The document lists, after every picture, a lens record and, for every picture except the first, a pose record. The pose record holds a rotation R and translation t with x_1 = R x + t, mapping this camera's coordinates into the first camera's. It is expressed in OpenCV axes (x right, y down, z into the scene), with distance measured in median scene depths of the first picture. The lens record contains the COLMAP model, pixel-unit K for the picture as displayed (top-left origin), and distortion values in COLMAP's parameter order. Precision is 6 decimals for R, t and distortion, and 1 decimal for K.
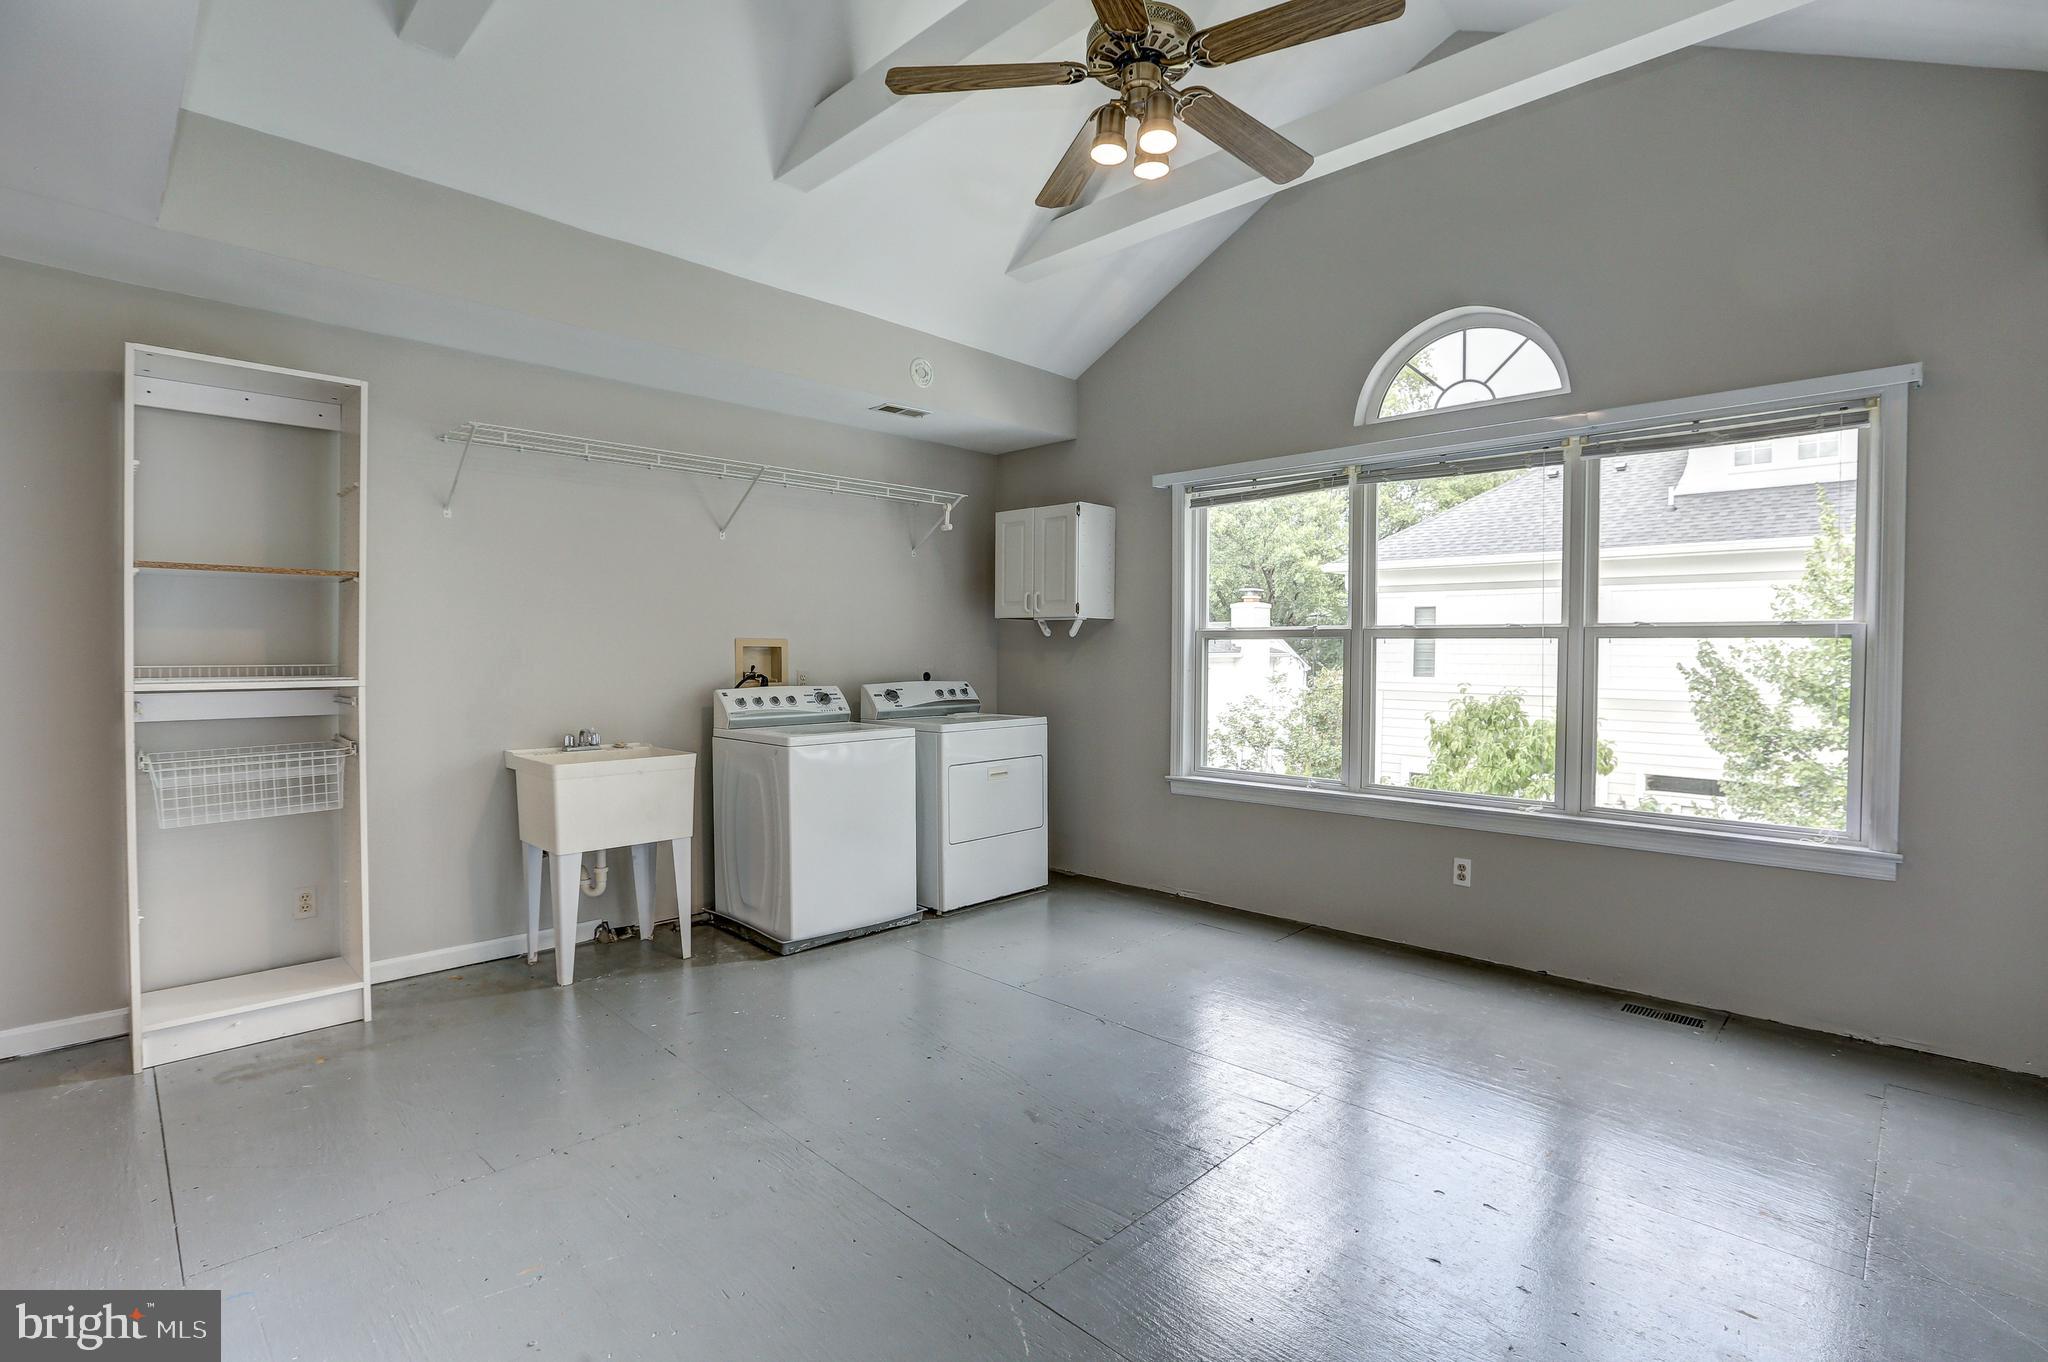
lens RADIAL K [[941.2, 0, 1023.8], [0, 941.2, 676.3], [0, 0, 1]] dist [-0.044427, 0.004674]
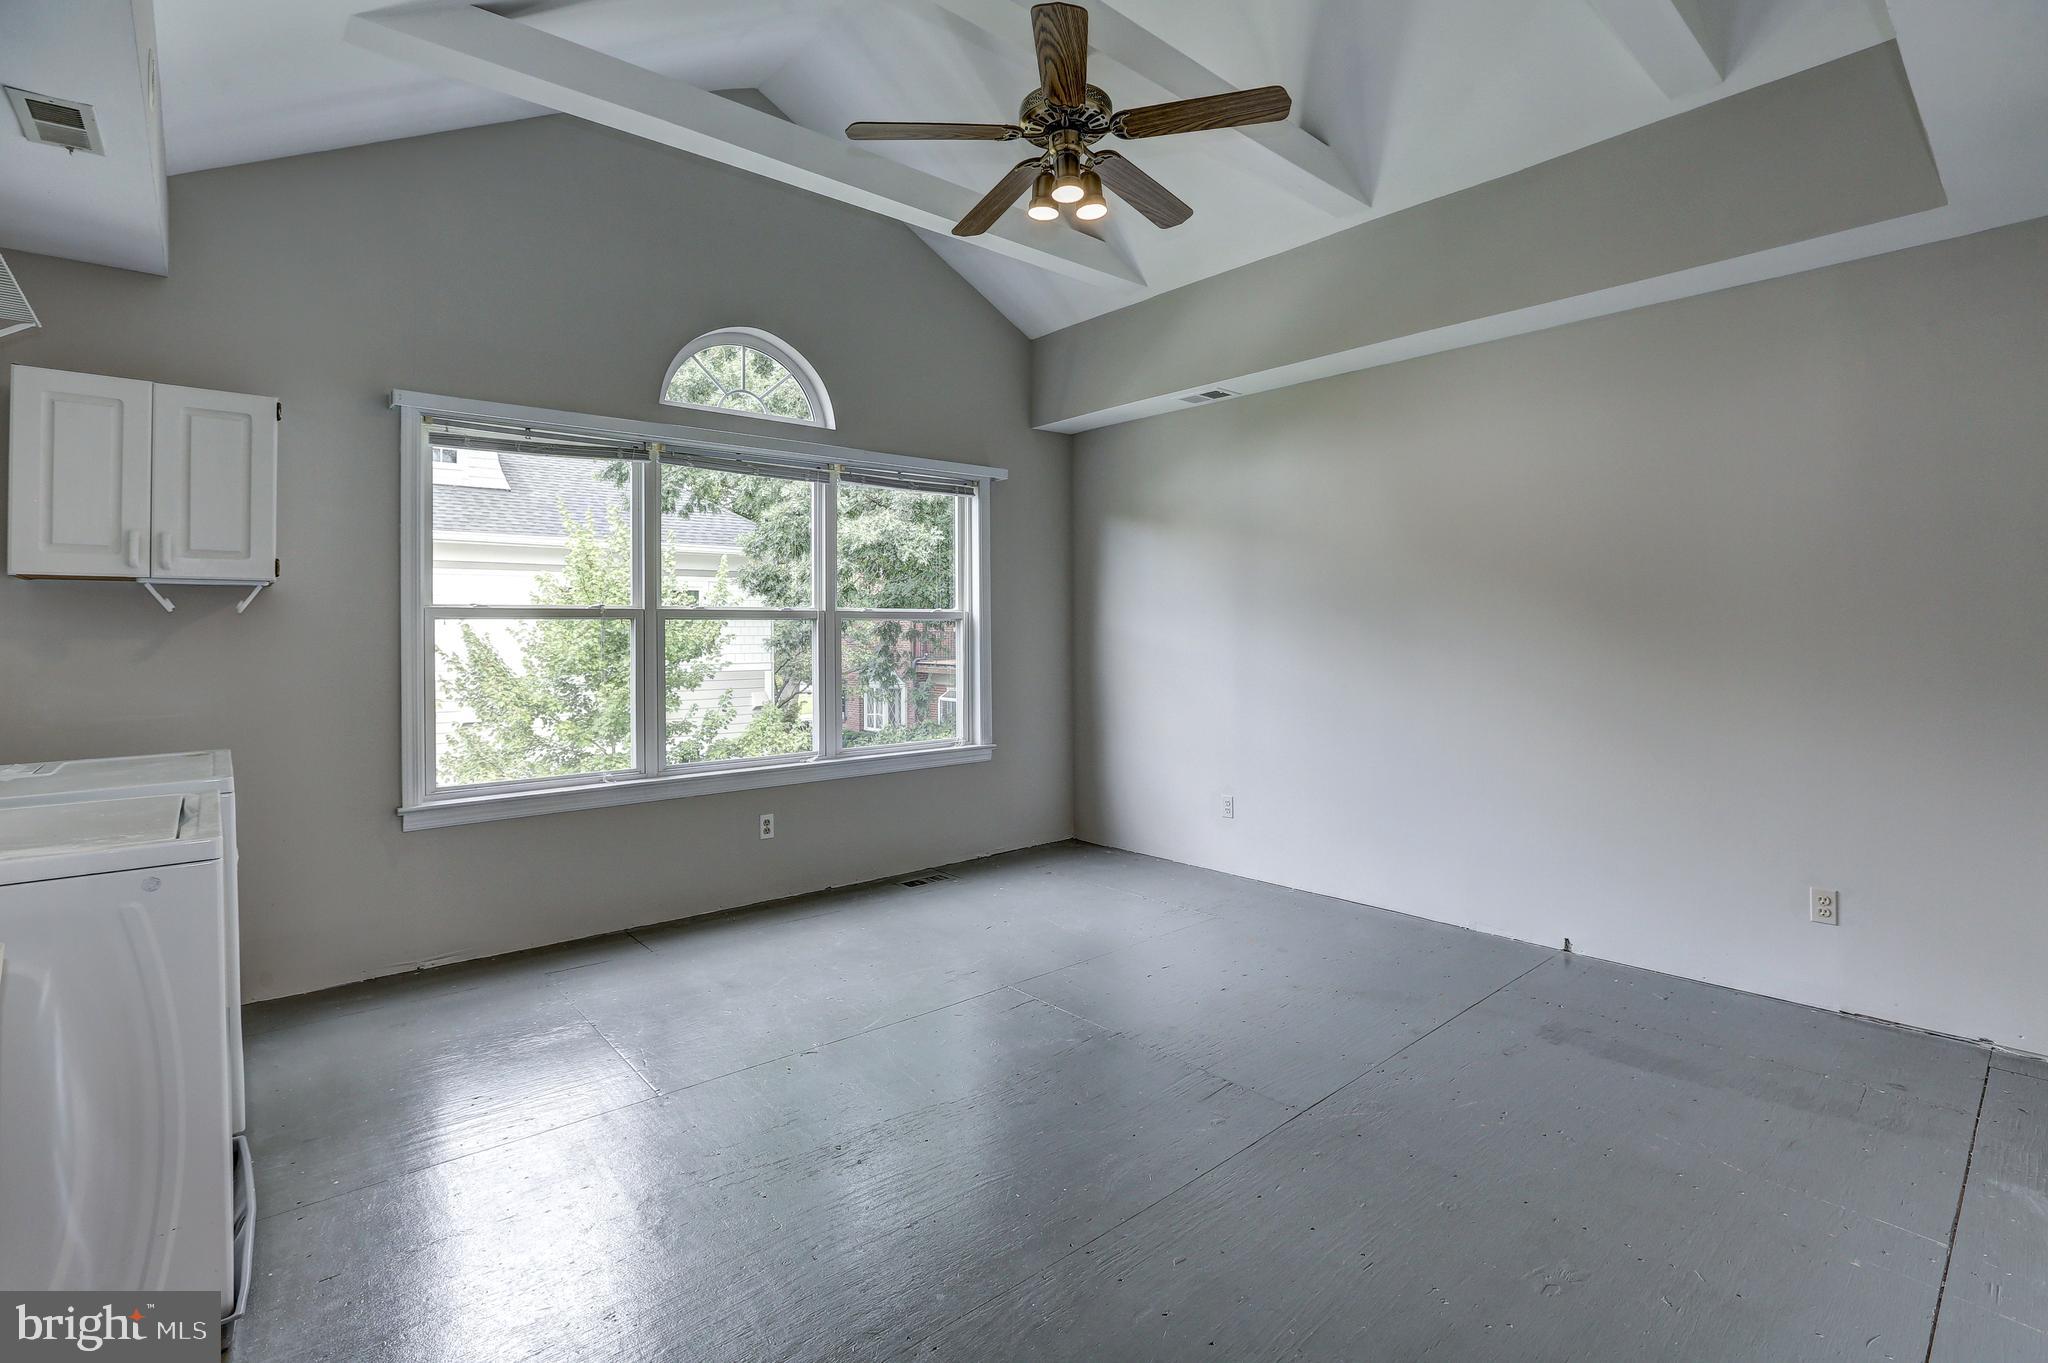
lens RADIAL K [[941.2, 0, 961.4], [0, 941.2, 629.5], [0, 0, 1]] dist [-0.044427, 0.004674]
pose [[0.120378, -0.004142, 0.992720, -0.575287], [0.034461, 0.999406, -0.000009, -0.018864], [-0.992130, 0.034212, 0.120449, 0.564654]]
